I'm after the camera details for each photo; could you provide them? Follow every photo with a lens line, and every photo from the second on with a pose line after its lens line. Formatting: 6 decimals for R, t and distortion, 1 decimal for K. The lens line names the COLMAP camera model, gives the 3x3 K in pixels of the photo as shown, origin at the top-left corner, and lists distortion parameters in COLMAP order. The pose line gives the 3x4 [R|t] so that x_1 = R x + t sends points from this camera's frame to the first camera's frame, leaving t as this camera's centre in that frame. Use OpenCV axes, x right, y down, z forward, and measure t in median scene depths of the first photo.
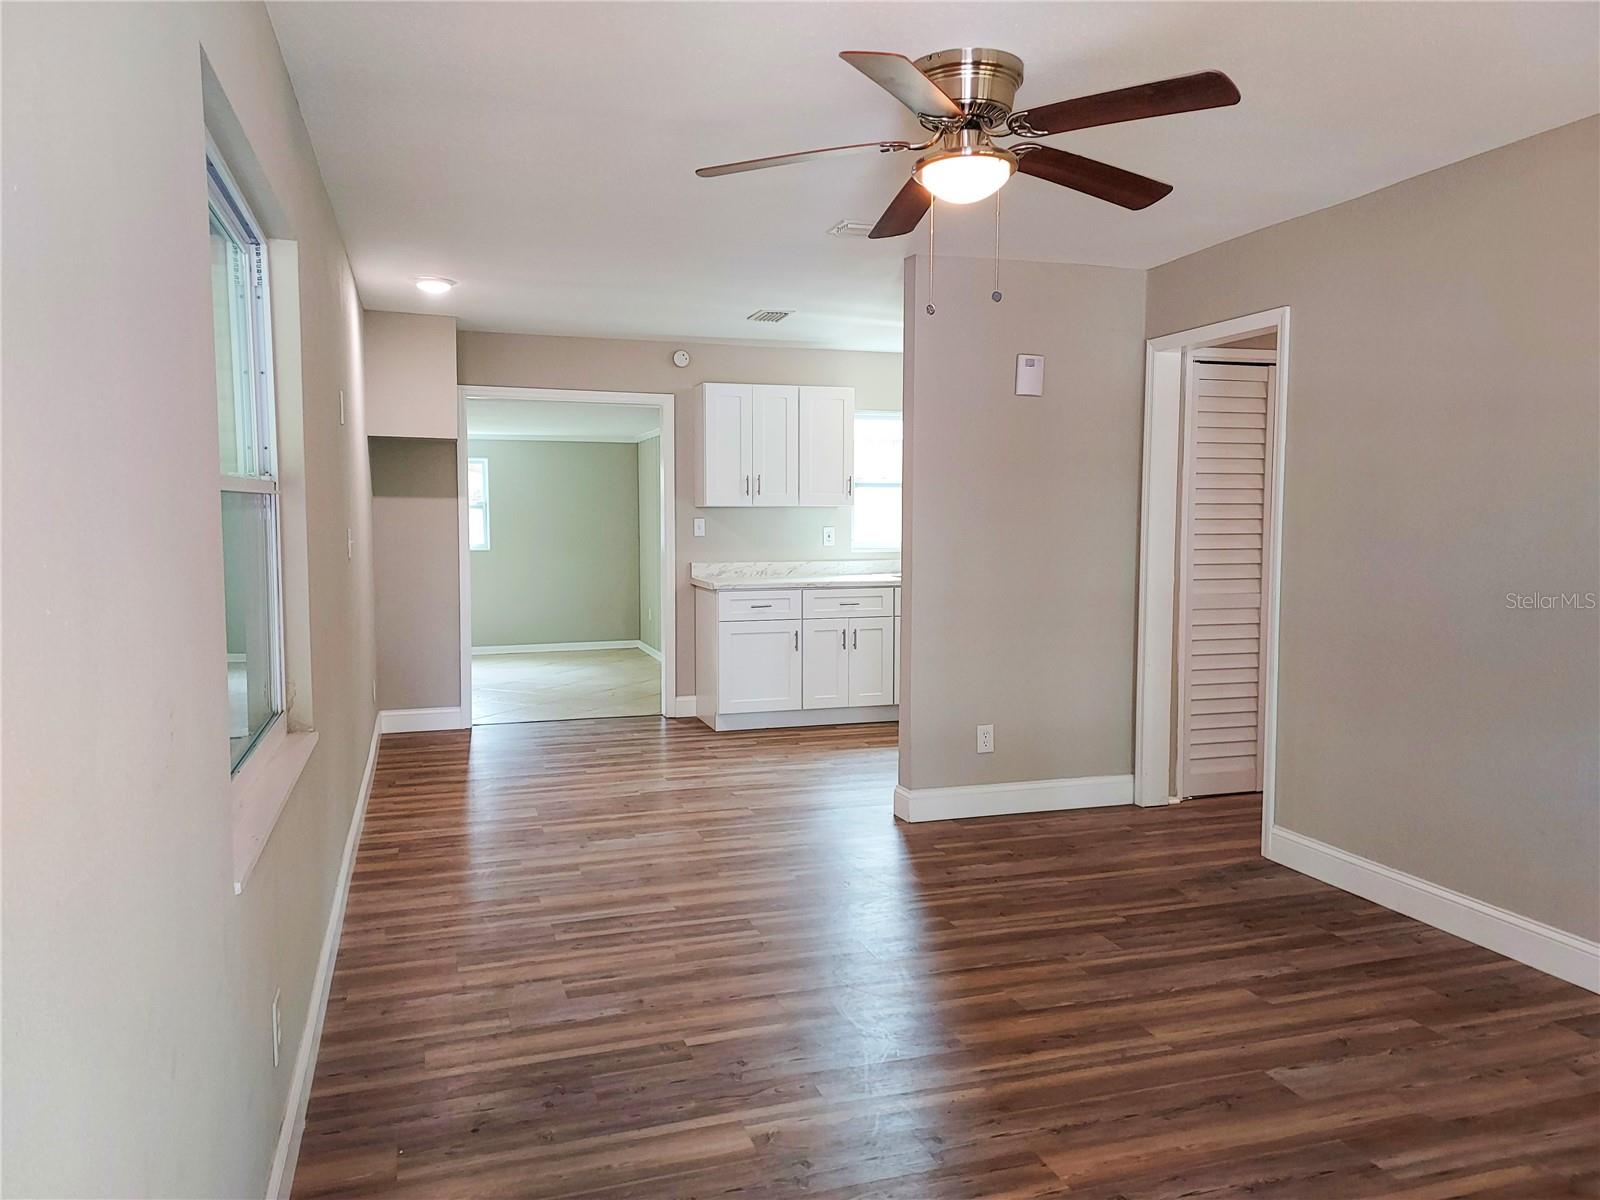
lens RADIAL K [[1152.3, 0, 812.5], [0, 1152.3, 604.1], [0, 0, 1]] dist [0.061778, -0.043623]
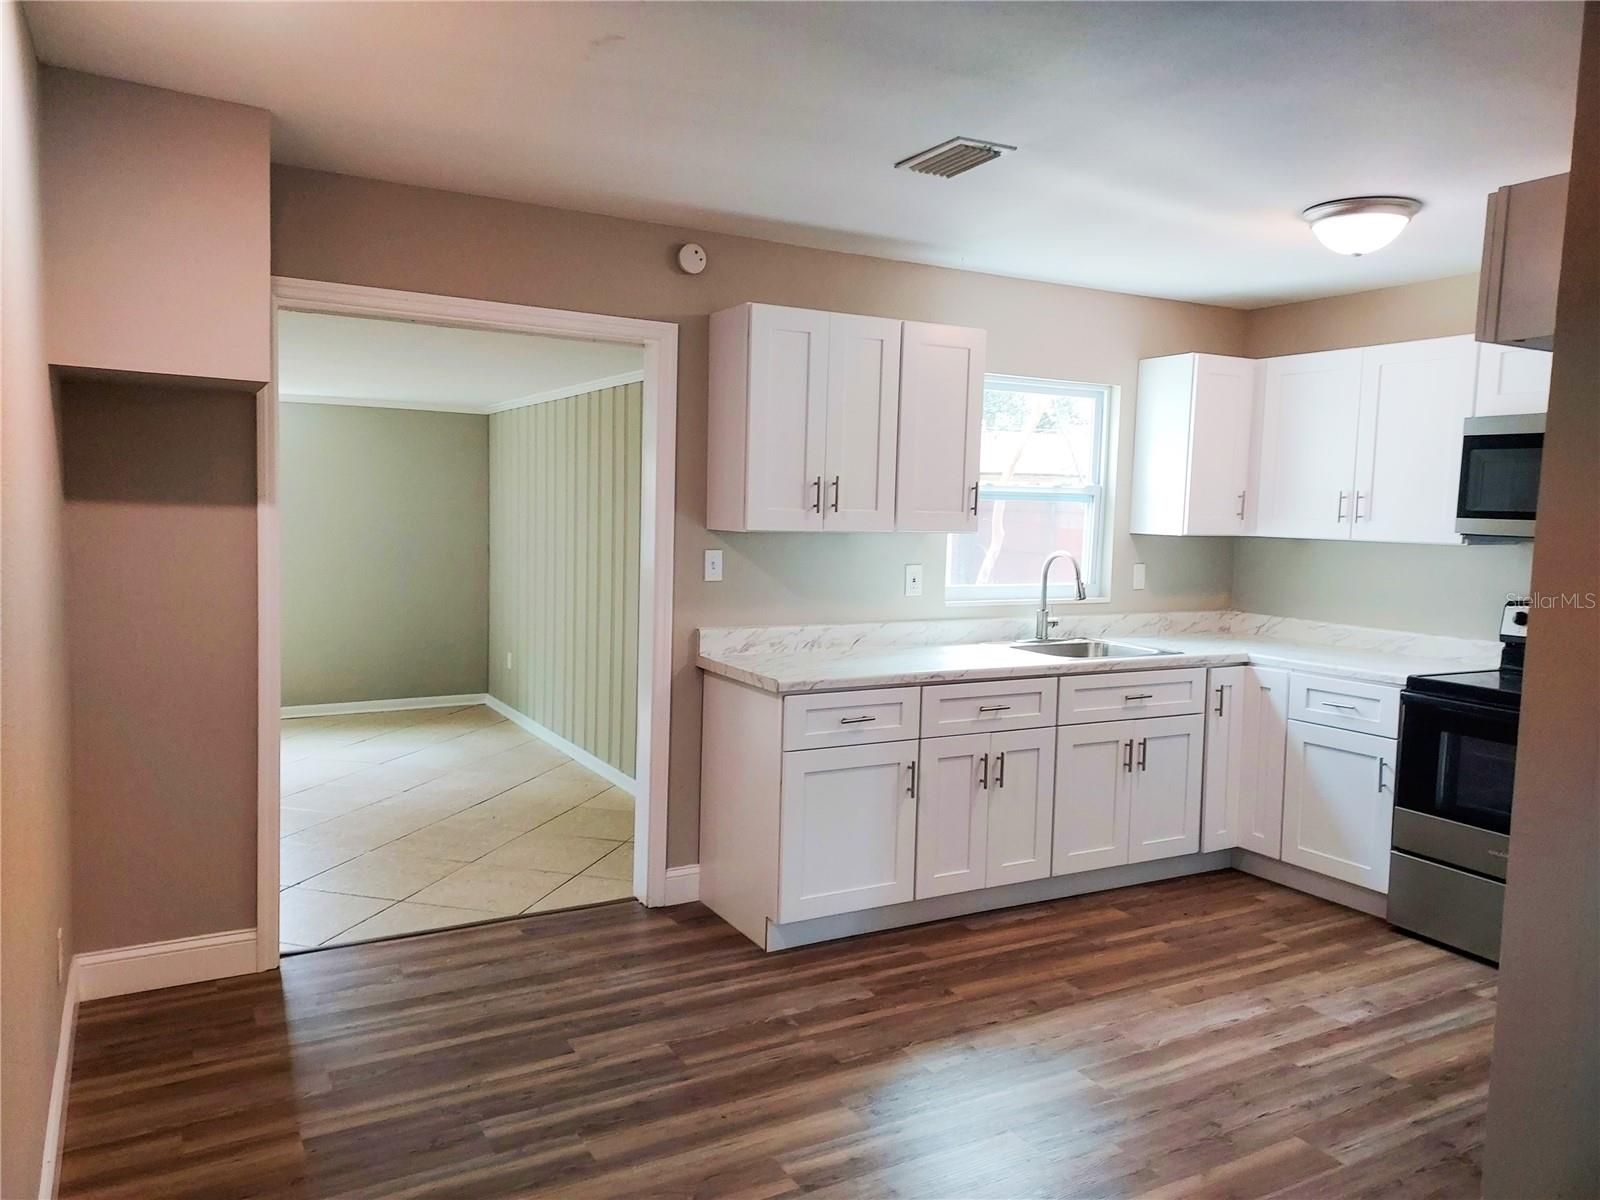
lens RADIAL K [[1152.3, 0, 801.3], [0, 1152.3, 610.5], [0, 0, 1]] dist [0.061778, -0.043623]
pose [[0.981623, 0.005664, 0.190748, -0.167794], [-0.008673, 0.999851, 0.014943, -0.055329], [-0.190635, -0.016323, 0.981525, 0.457098]]
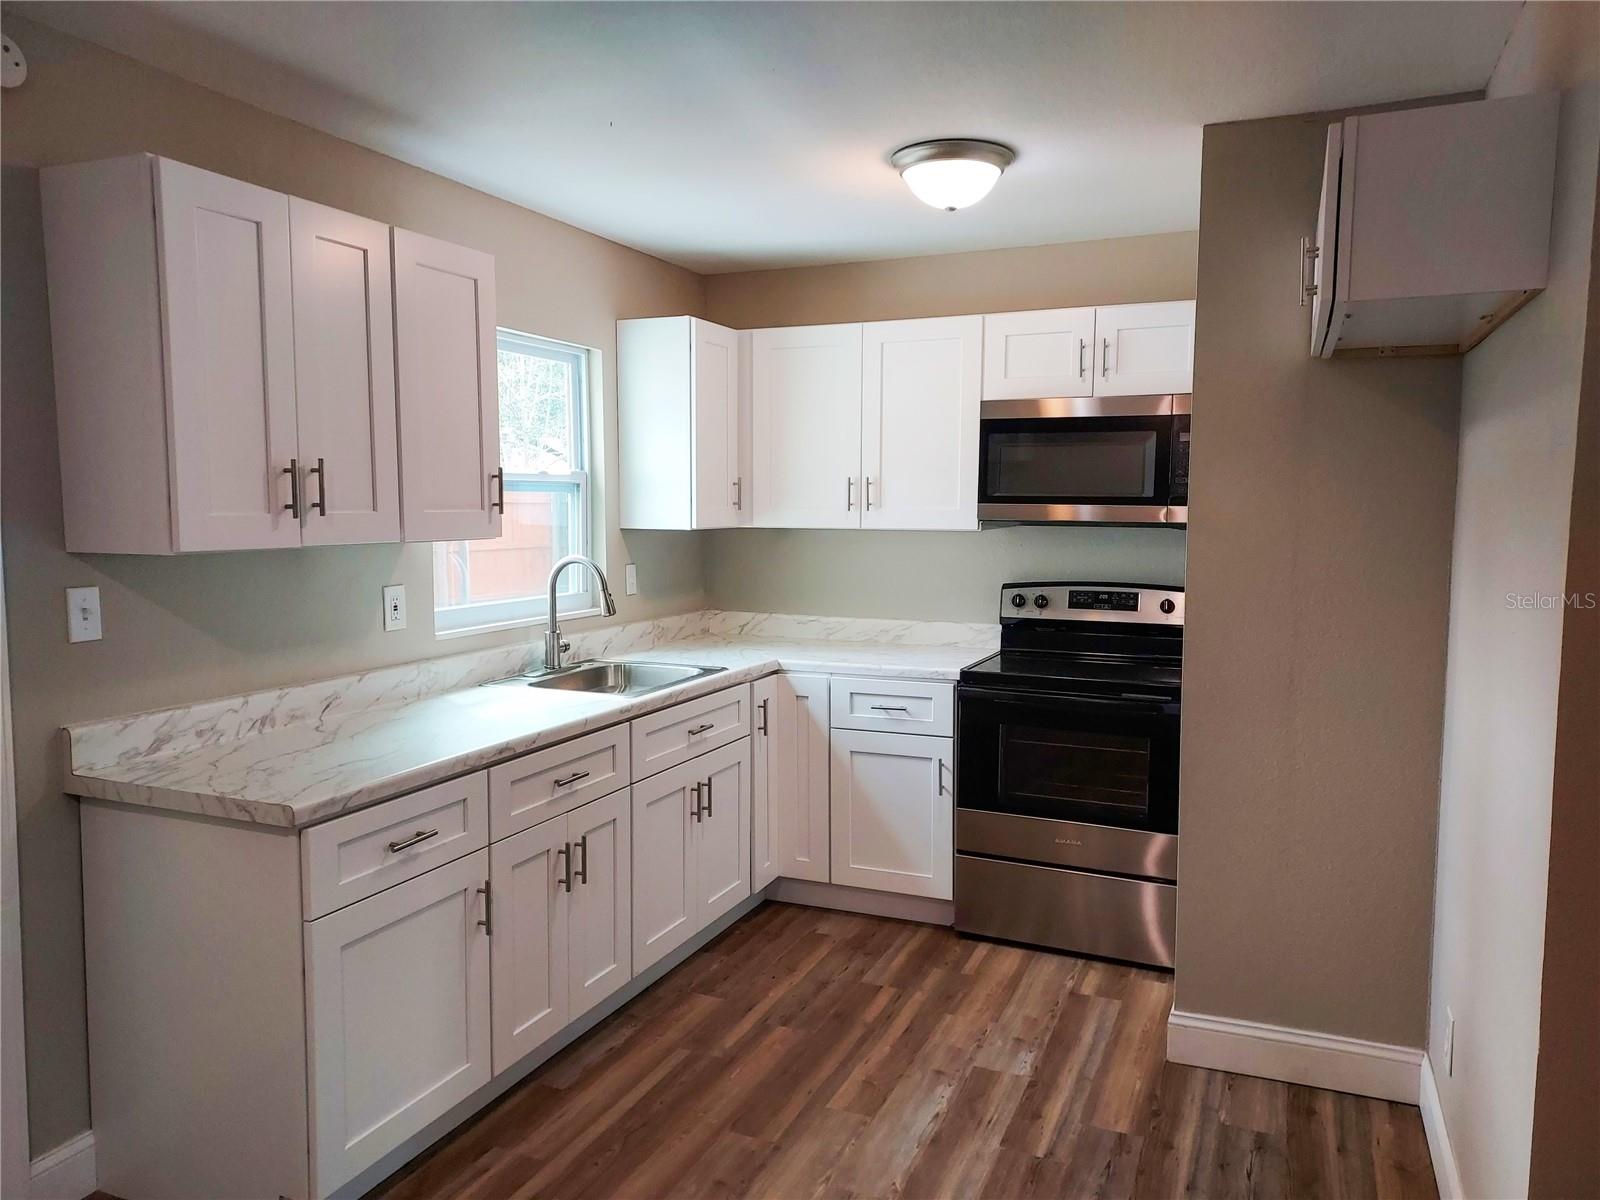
lens RADIAL K [[1152.3, 0, 803.6], [0, 1152.3, 608.6], [0, 0, 1]] dist [0.061778, -0.043623]
pose [[0.668409, -0.069883, 0.740504, -0.212266], [0.056355, 0.997473, 0.043266, -0.073365], [-0.741656, 0.012811, 0.670658, 0.653048]]
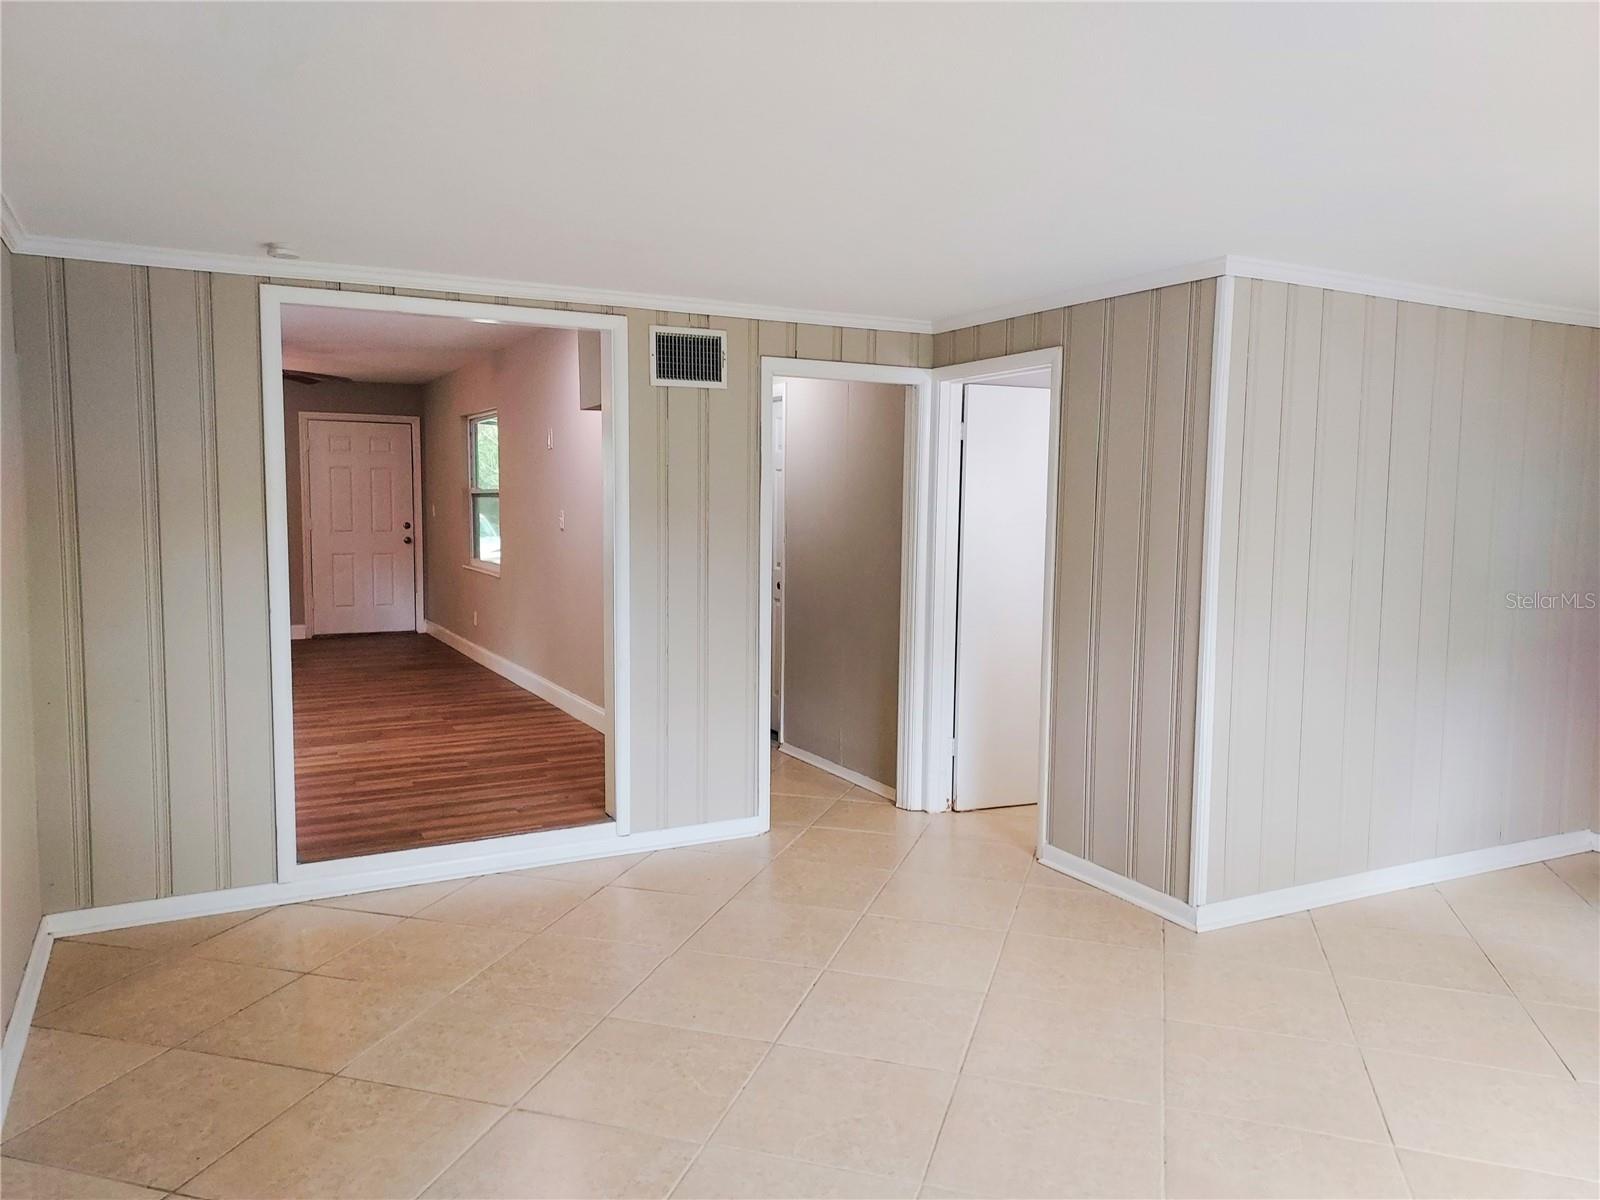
lens RADIAL K [[1152.3, 0, 796.8], [0, 1152.3, 601.2], [0, 0, 1]] dist [0.061778, -0.043623]
pose [[-0.987402, 0.003811, -0.158186, -0.292977], [-0.023269, 0.985343, 0.168988, -0.130408], [0.156512, 0.170540, -0.972841, 1.632044]]
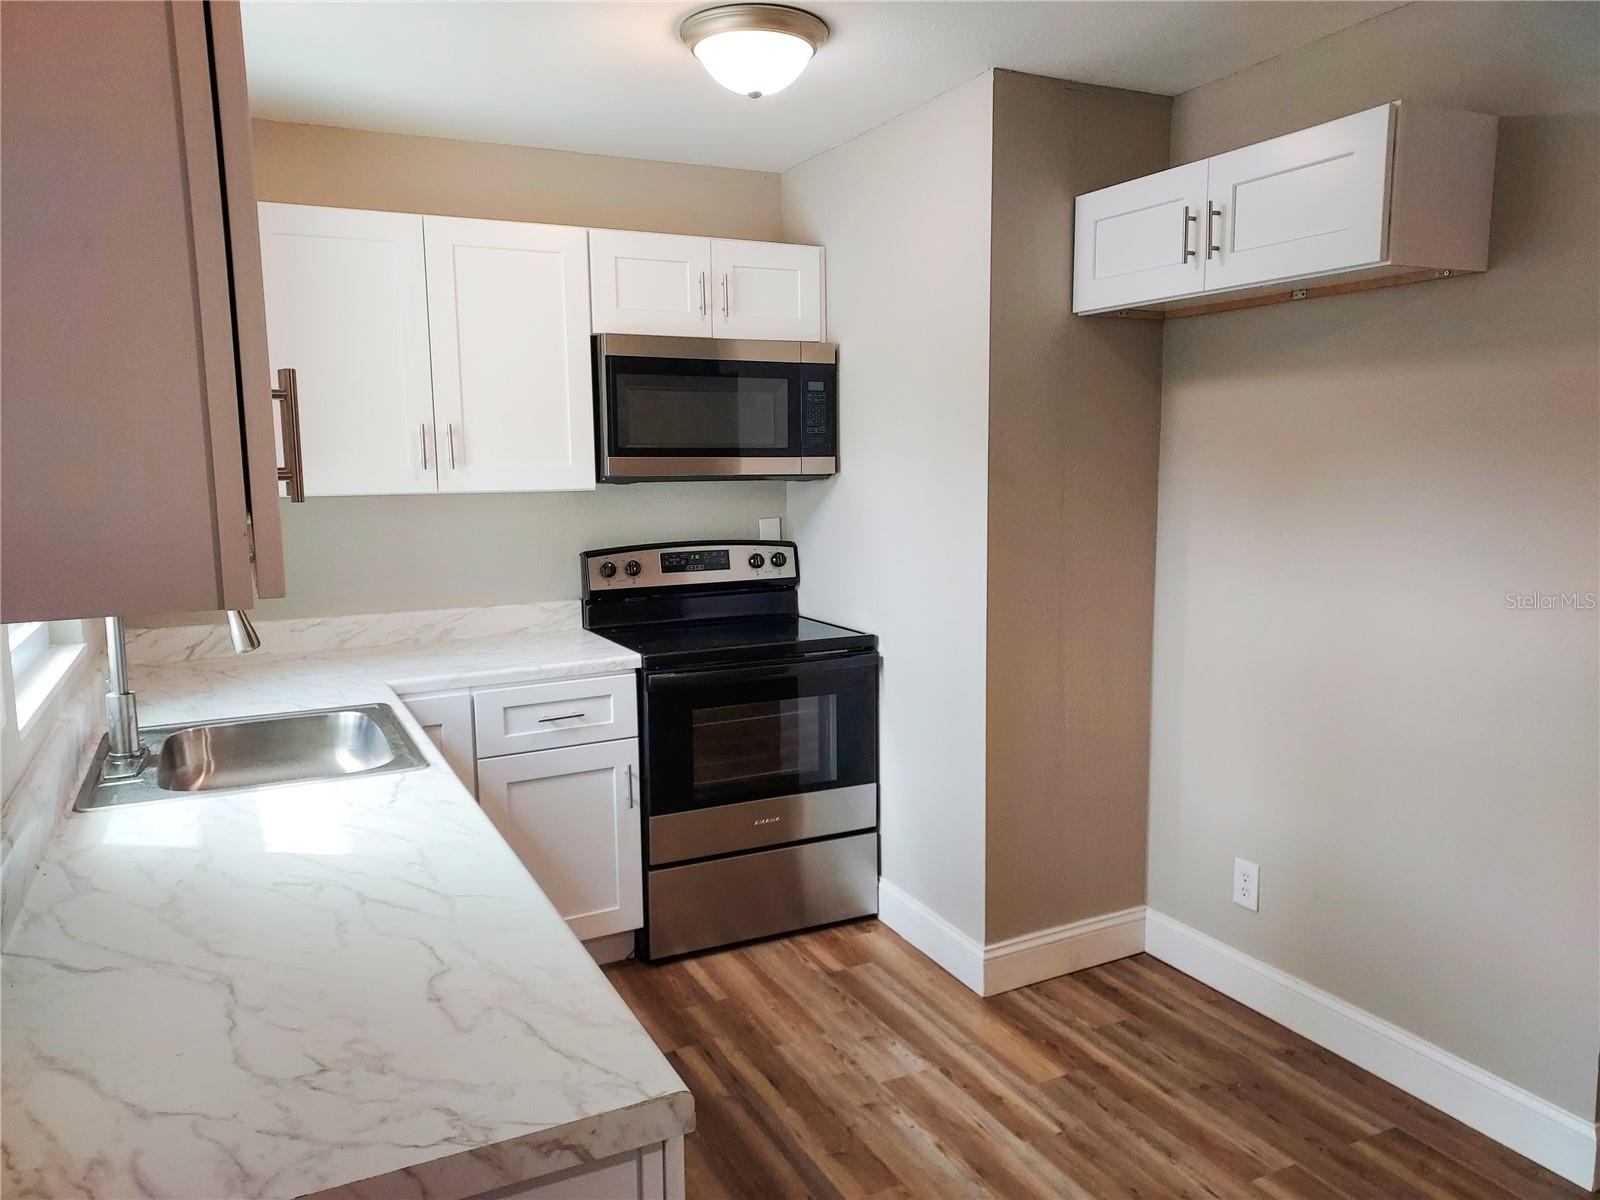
lens RADIAL K [[1152.3, 0, 806.0], [0, 1152.3, 603.5], [0, 0, 1]] dist [0.061778, -0.043623]
pose [[-0.134666, -0.129131, 0.982441, -0.218413], [0.091125, 0.985657, 0.142044, -0.096016], [-0.986692, 0.108654, -0.120967, 0.947487]]
